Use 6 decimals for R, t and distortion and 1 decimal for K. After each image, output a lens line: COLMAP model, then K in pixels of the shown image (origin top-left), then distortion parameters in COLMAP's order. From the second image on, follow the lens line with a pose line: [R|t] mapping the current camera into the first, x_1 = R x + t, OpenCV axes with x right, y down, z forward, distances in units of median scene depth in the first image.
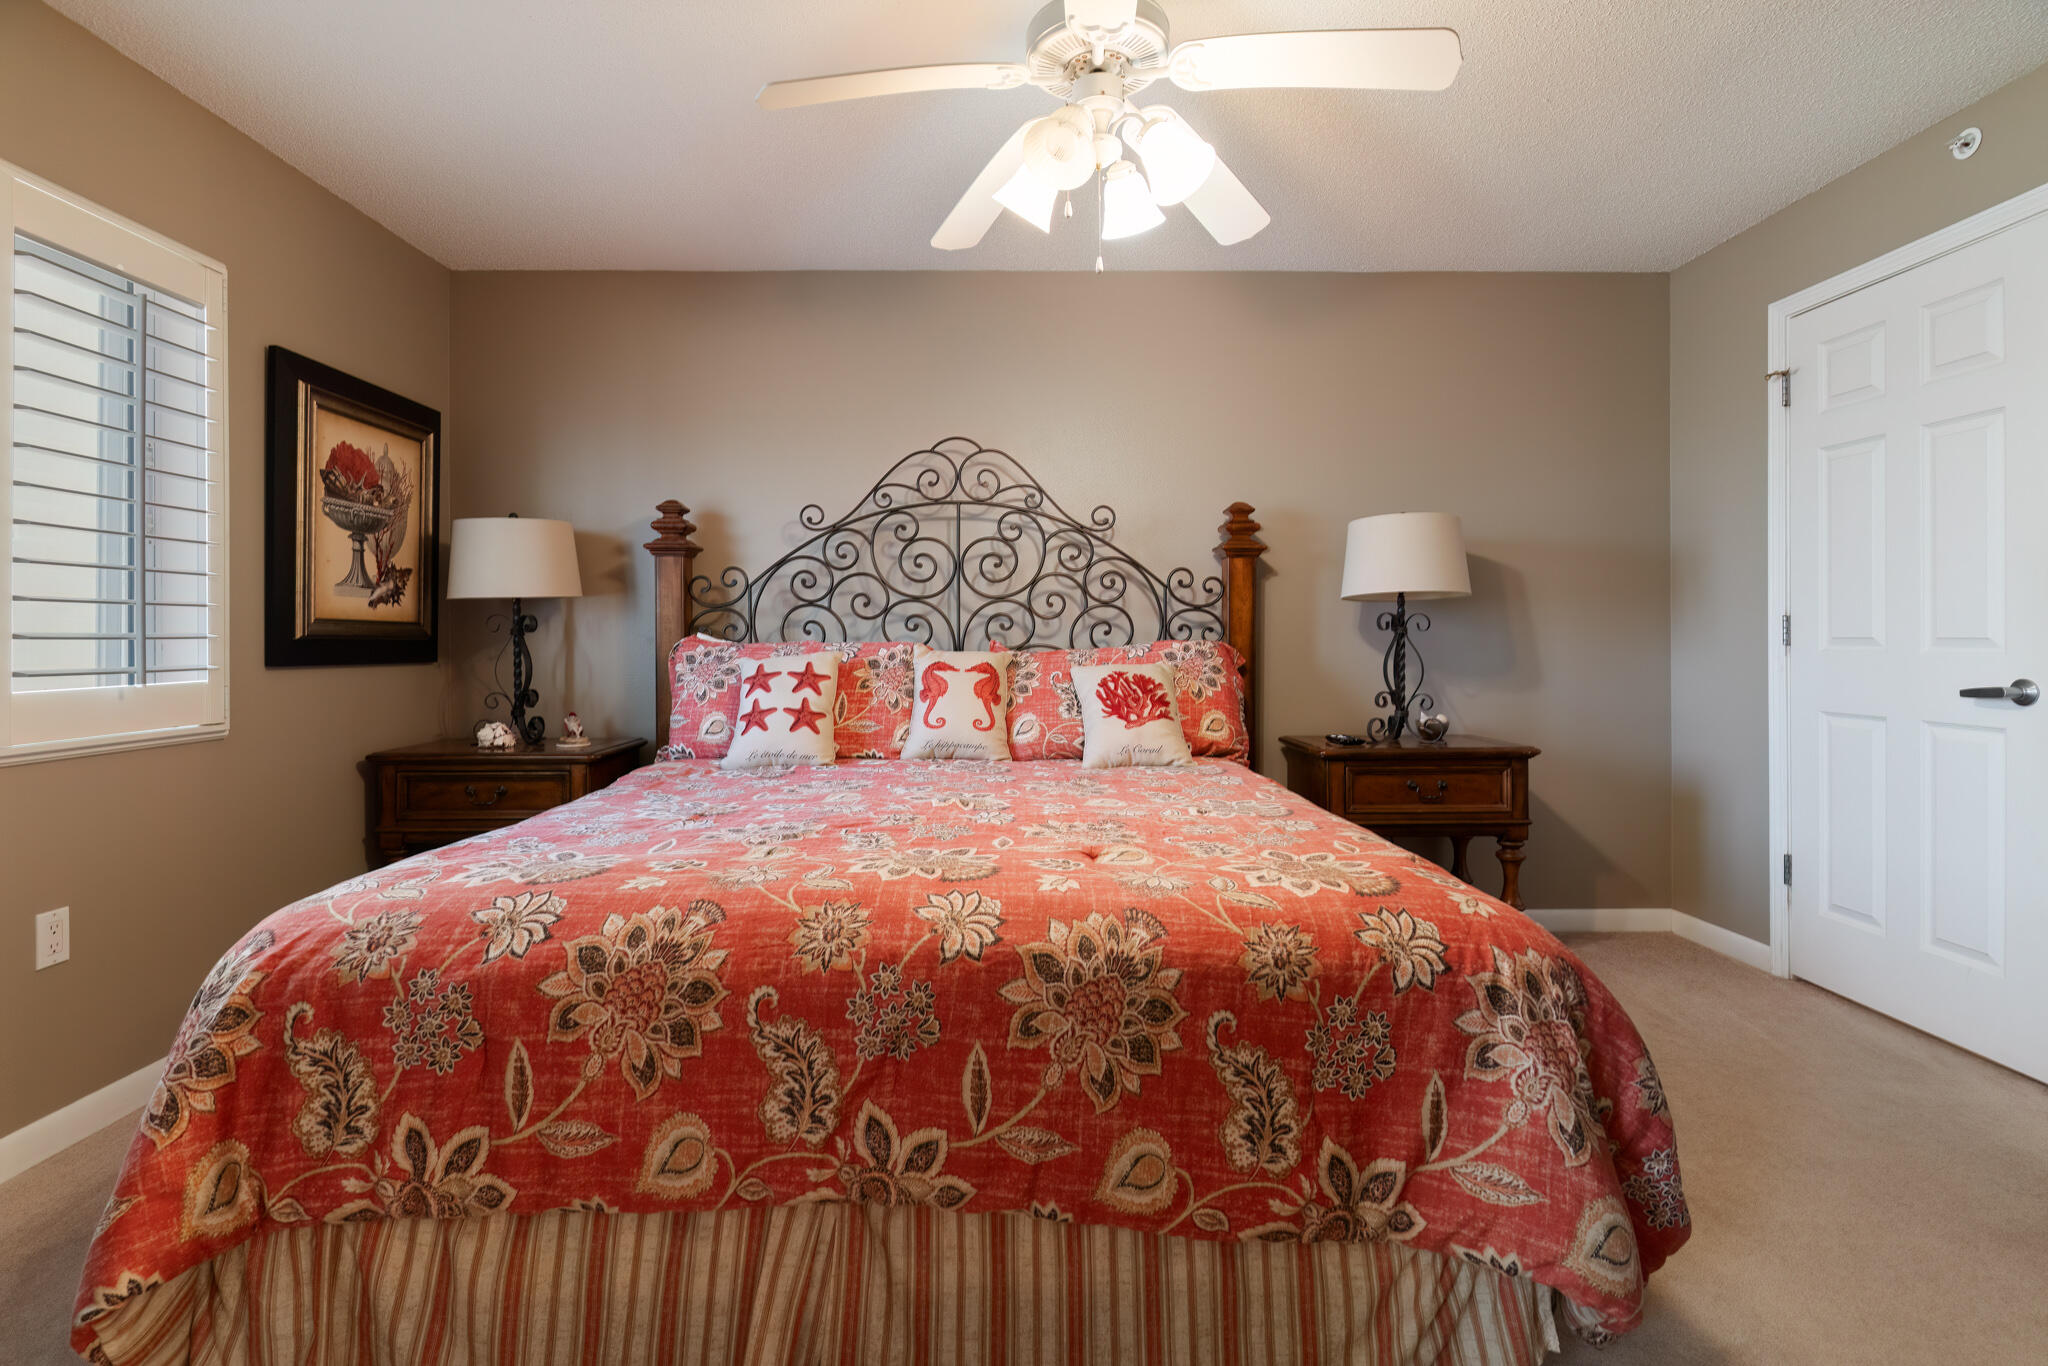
lens RADIAL K [[974.8, 0, 1024.0], [0, 974.8, 683.0], [0, 0, 1]] dist [0.002012, 0.000112]
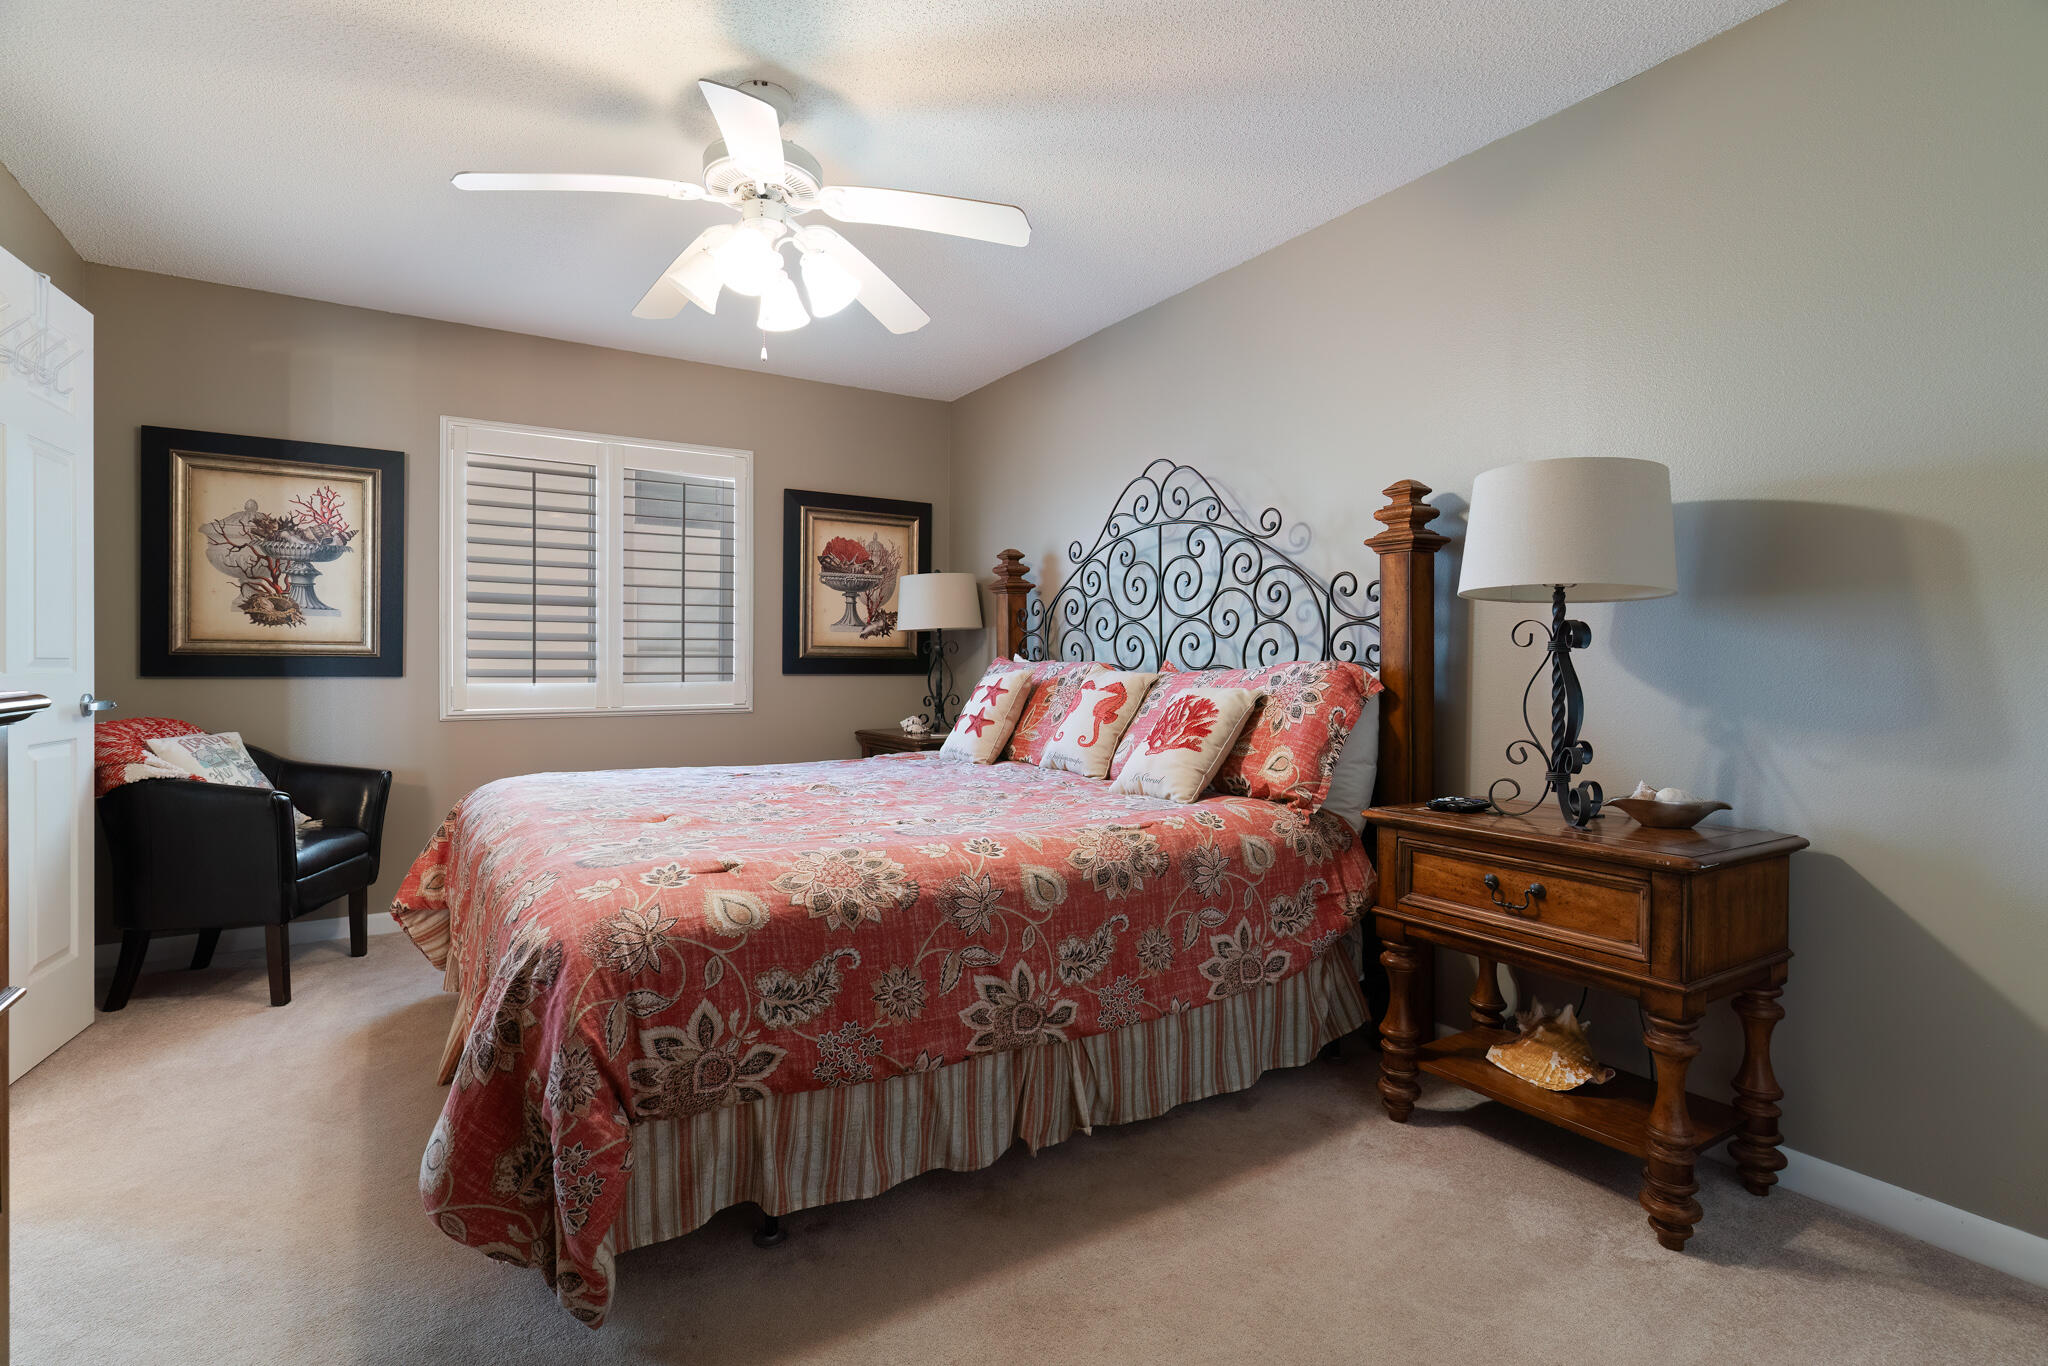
lens RADIAL K [[974.8, 0, 1024.0], [0, 974.8, 683.0], [0, 0, 1]] dist [0.002012, 0.000112]
pose [[0.532420, 0.021966, -0.846196, 0.716727], [-0.039263, 0.999228, 0.001234, -0.016158], [0.845570, 0.032567, 0.532871, 0.346976]]
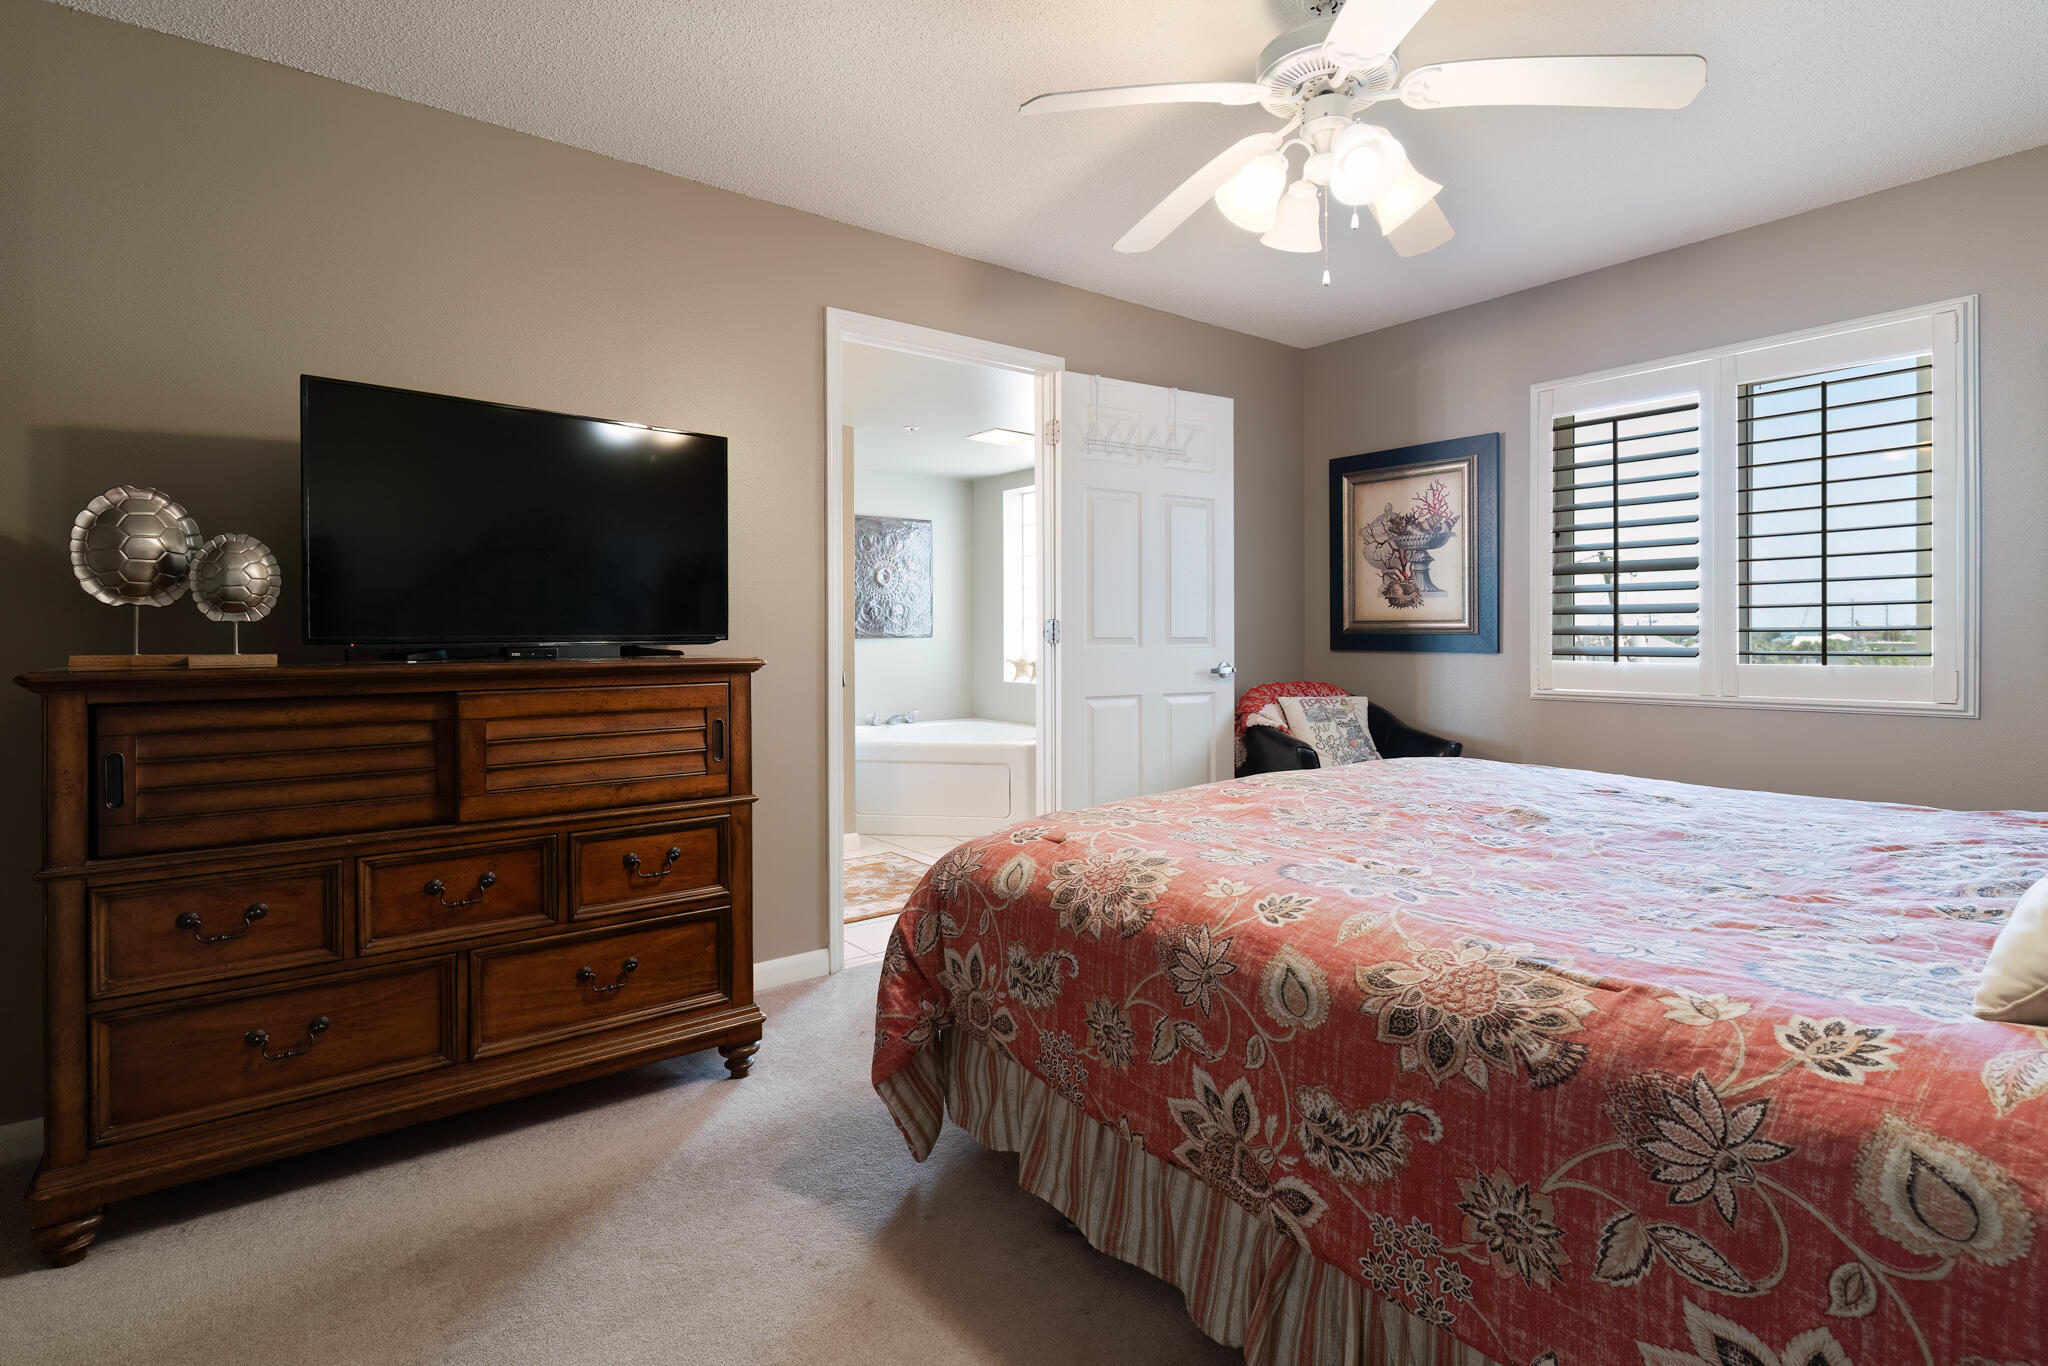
lens RADIAL K [[1010.1, 0, 1022.3], [0, 1010.1, 643.0], [0, 0, 1]] dist [0.000496, 0.000227]
pose [[-0.796280, 0.009495, -0.604854, 0.375117], [-0.019183, 0.998978, 0.040937, -0.069784], [0.604624, 0.044200, -0.795284, 1.513278]]
